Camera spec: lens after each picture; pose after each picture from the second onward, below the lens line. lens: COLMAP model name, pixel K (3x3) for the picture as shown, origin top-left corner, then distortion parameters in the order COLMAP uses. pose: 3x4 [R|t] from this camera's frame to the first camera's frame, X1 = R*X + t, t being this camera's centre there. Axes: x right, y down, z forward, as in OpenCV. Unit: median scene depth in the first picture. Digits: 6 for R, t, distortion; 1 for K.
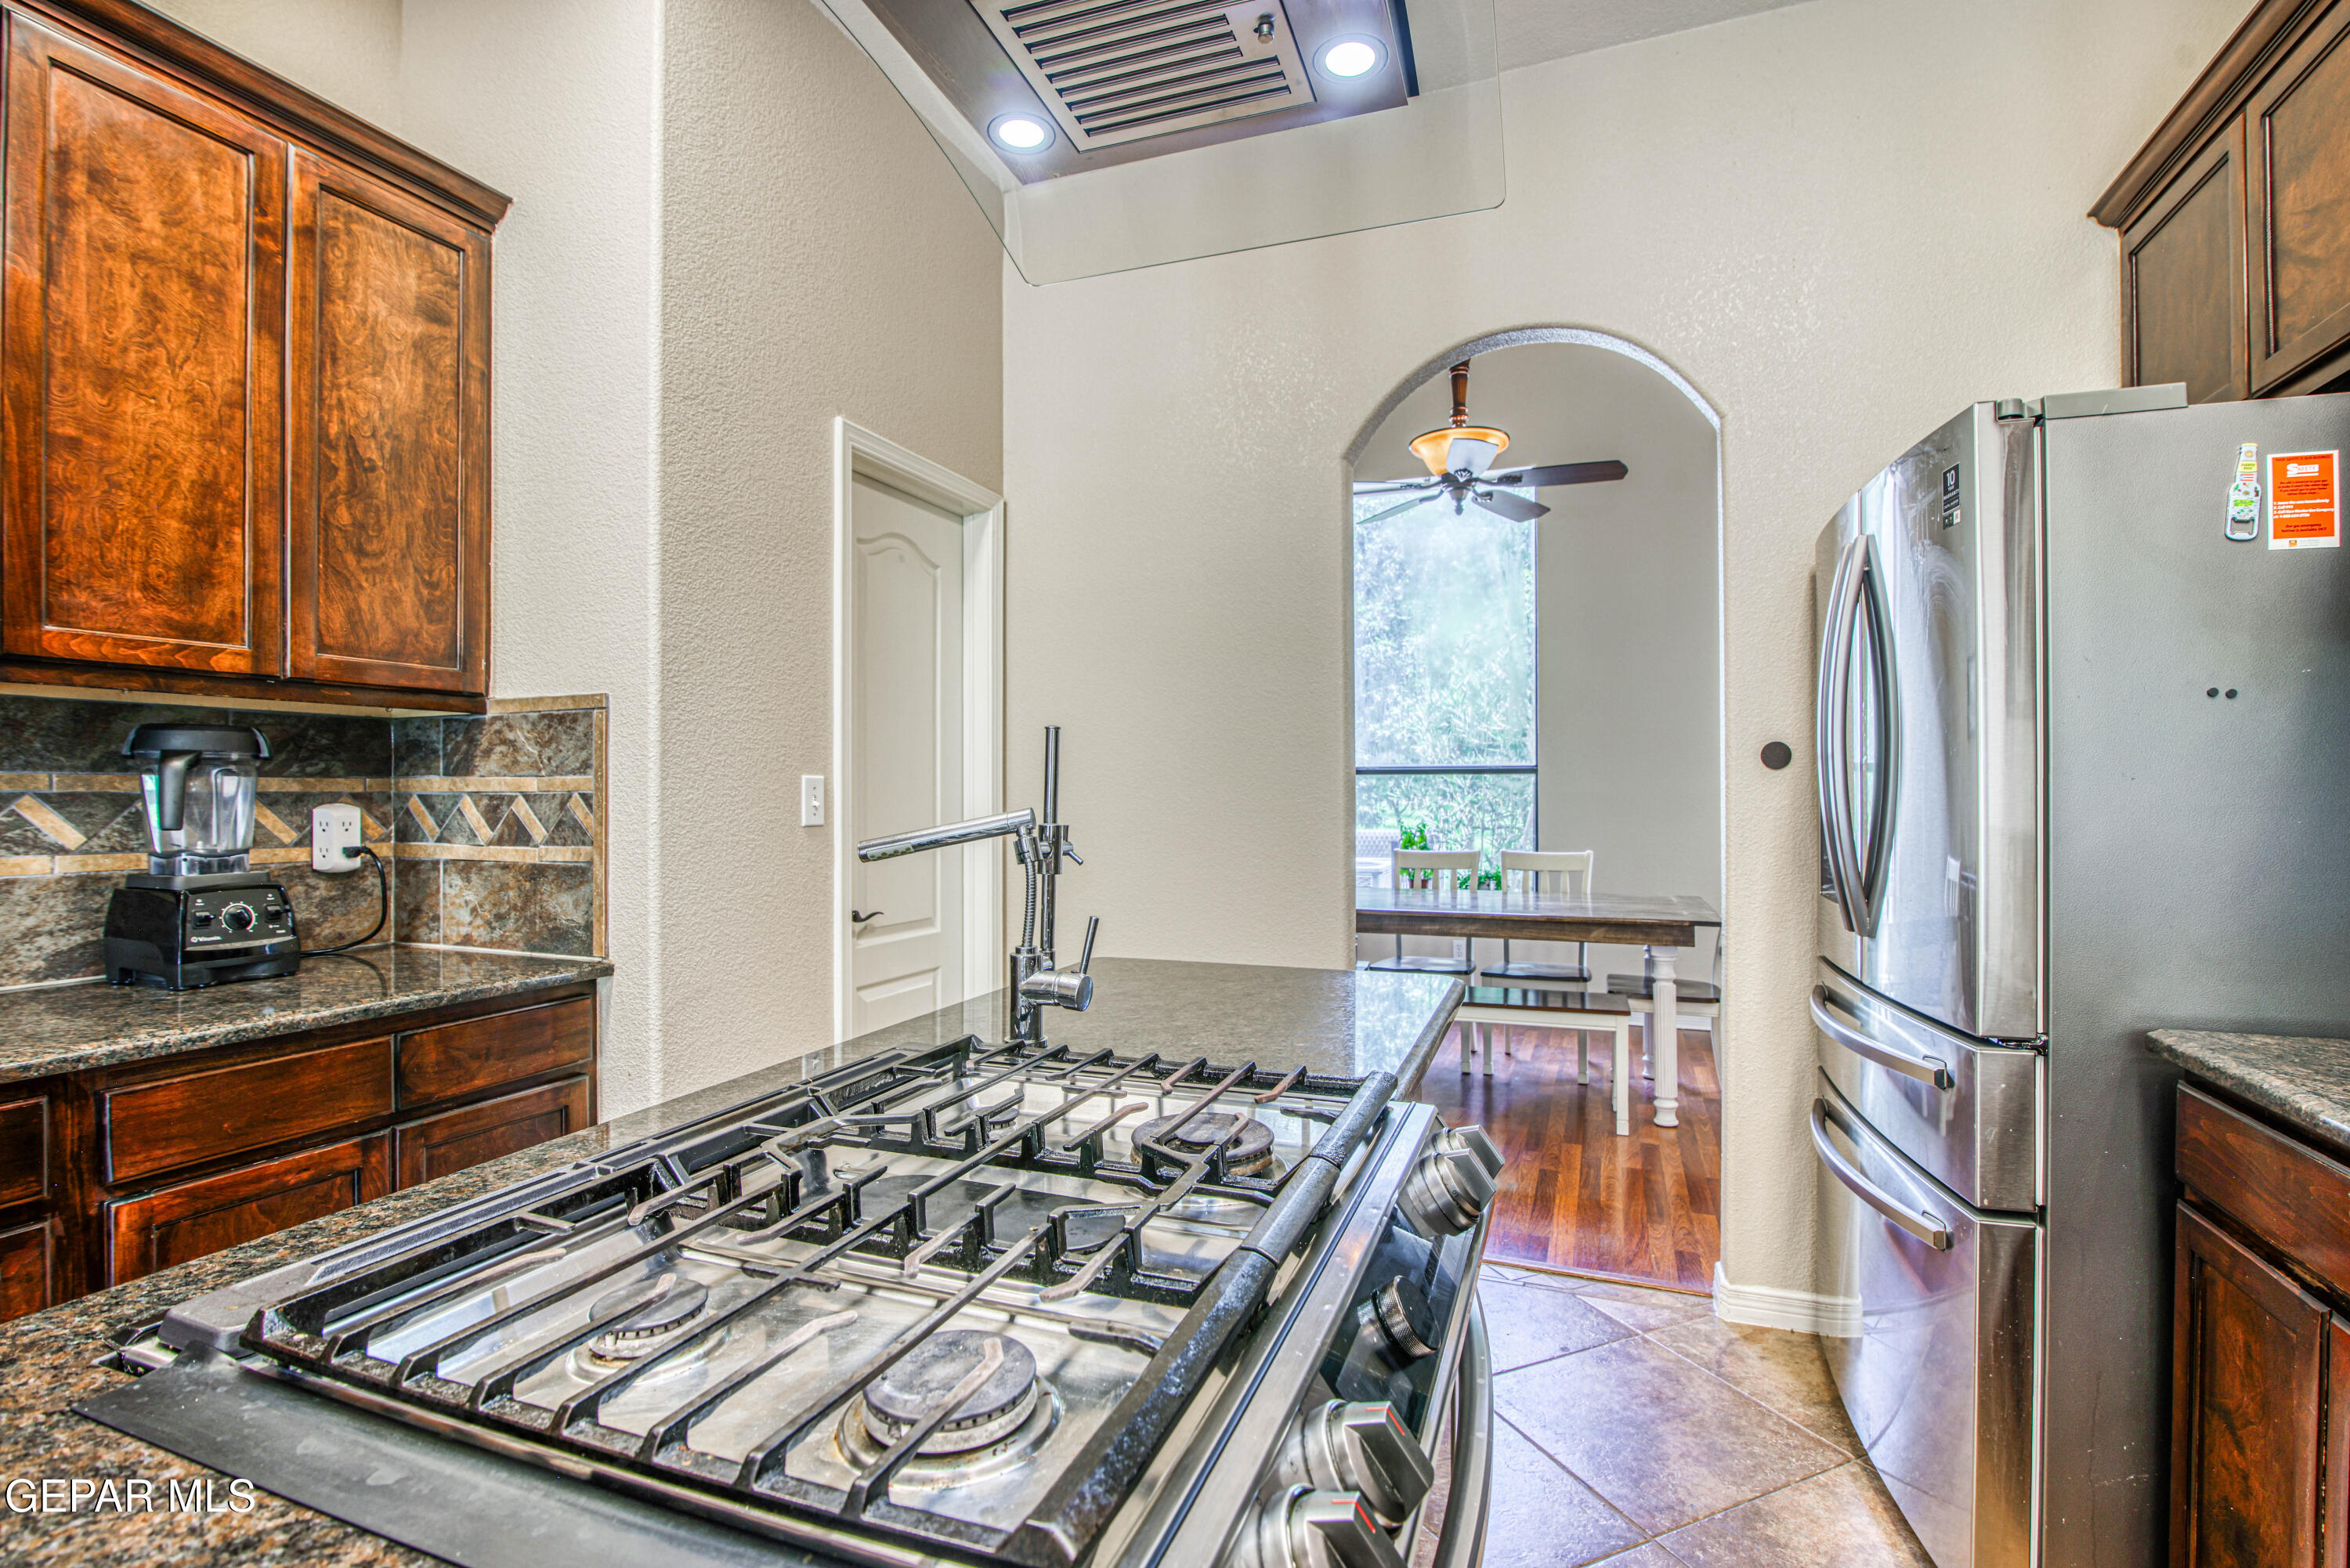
lens RADIAL K [[1102.1, 0, 1171.3], [0, 1102.1, 792.4], [0, 0, 1]] dist [-0.020343, 0.000032]
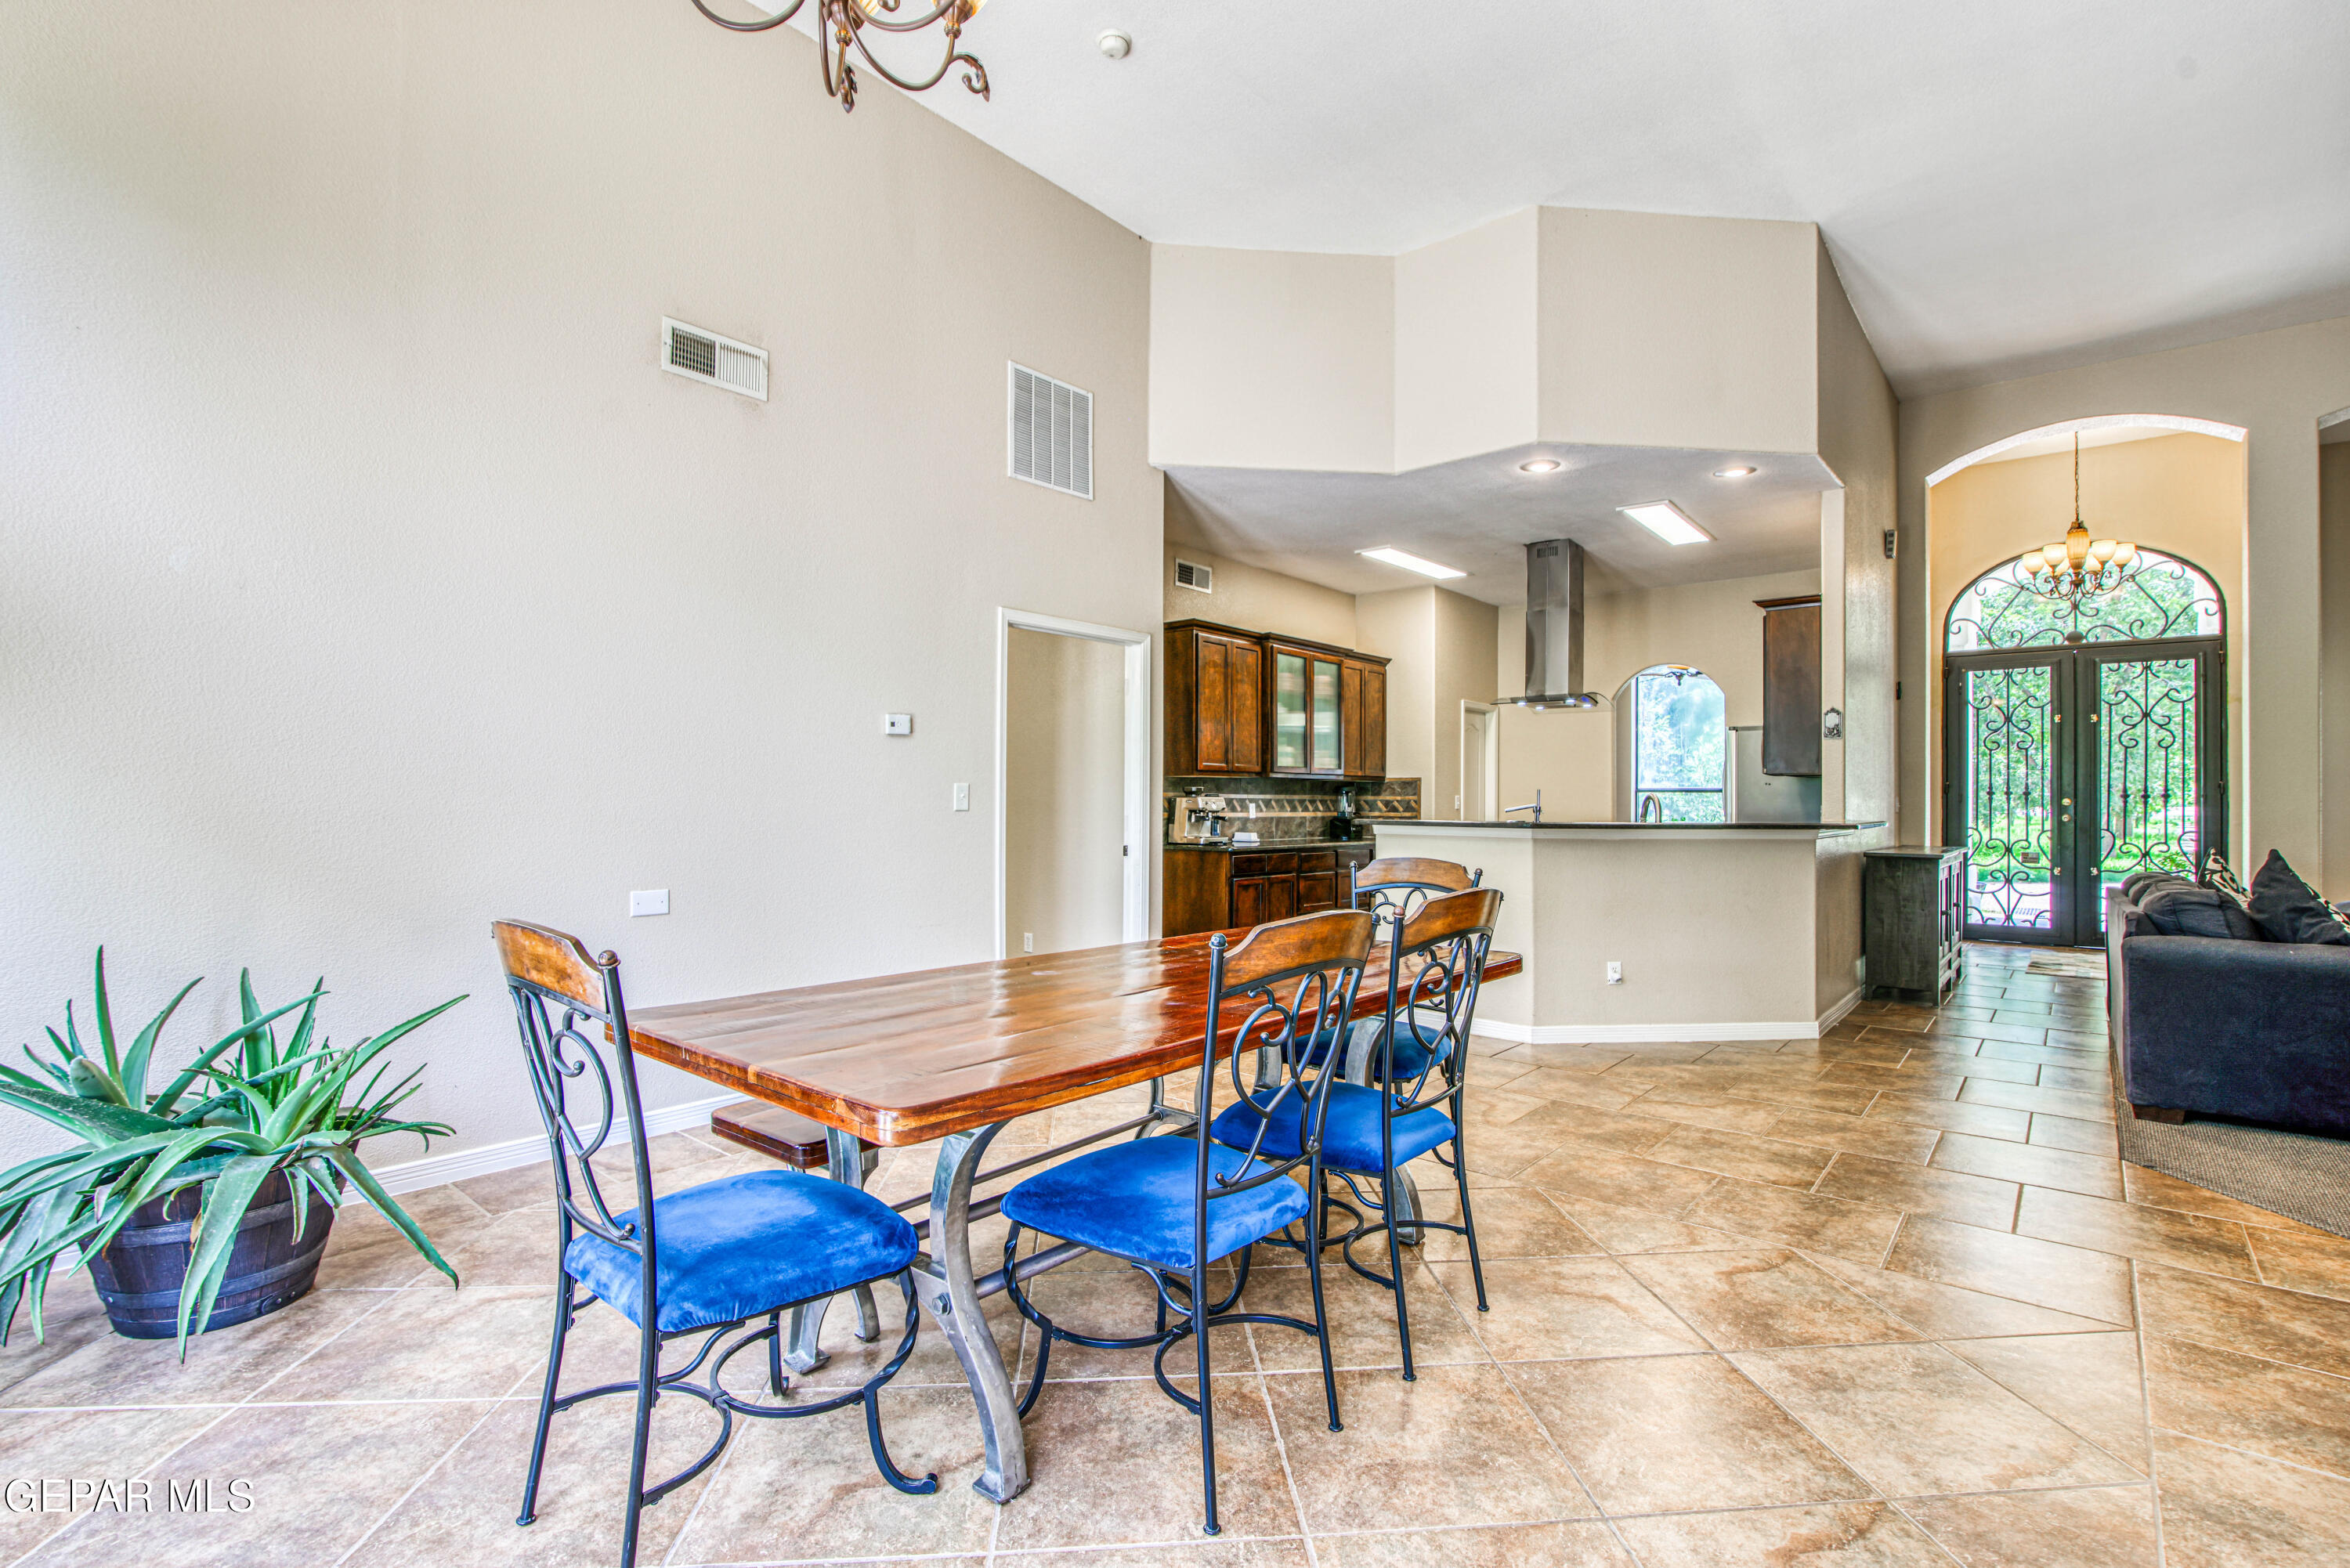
lens RADIAL K [[1102.1, 0, 1182.9], [0, 1102.1, 791.7], [0, 0, 1]] dist [-0.020343, 0.000032]
pose [[0.936772, 0.001846, -0.349936, 0.138180], [-0.002033, 0.999998, -0.000166, -0.029932], [0.349935, 0.000867, 0.936773, -3.320099]]
